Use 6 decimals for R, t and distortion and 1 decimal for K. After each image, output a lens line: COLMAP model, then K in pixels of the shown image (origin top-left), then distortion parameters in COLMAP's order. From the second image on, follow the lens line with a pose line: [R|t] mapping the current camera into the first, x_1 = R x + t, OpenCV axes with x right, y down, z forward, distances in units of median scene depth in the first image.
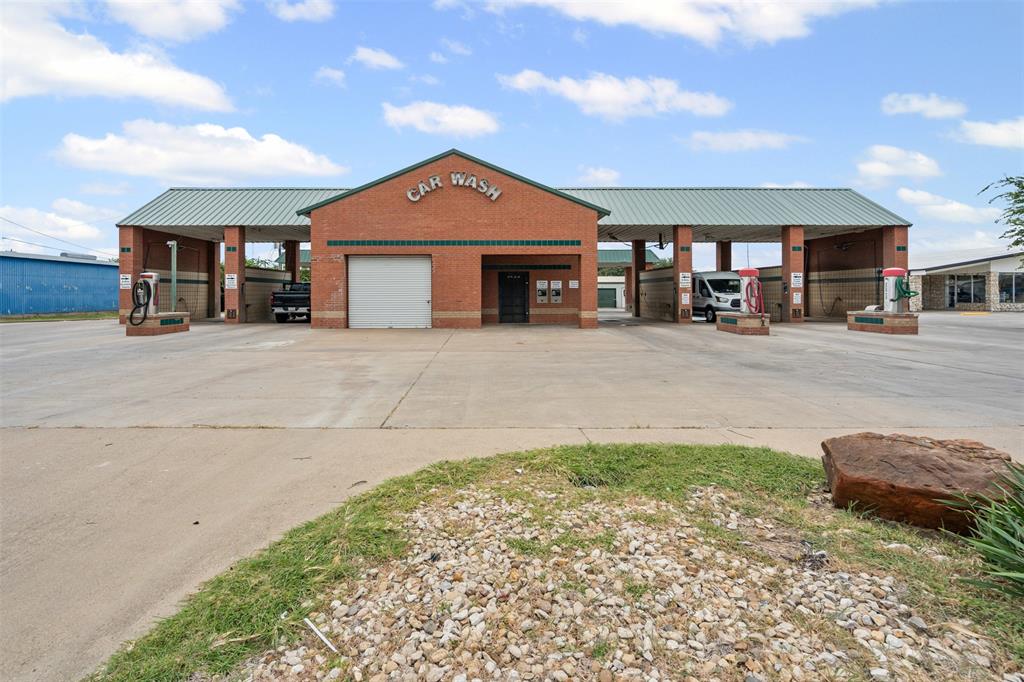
lens RADIAL K [[474.7, 0, 486.7], [0, 474.7, 293.7], [0, 0, 1]] dist [-0.001205, -0.000208]
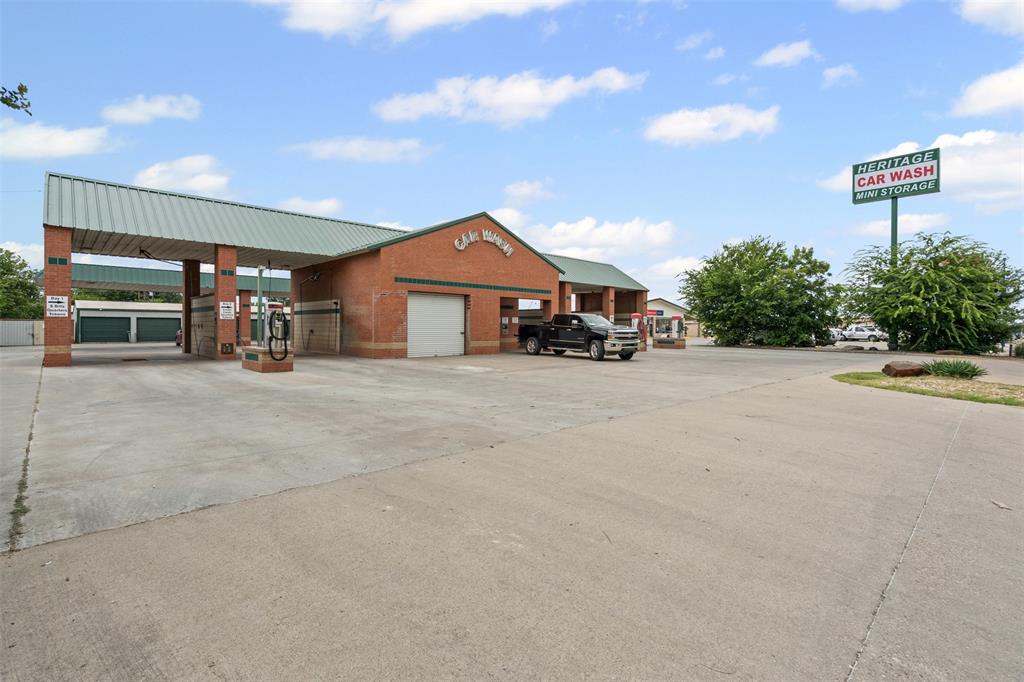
lens RADIAL K [[483.9, 0, 503.3], [0, 483.9, 330.5], [0, 0, 1]] dist [0.000158, -0.000526]
pose [[0.727511, 0.000877, 0.686095, -0.909328], [-0.007396, 0.999951, 0.006565, 0.000235], [-0.686056, -0.009851, 0.727482, 0.031113]]
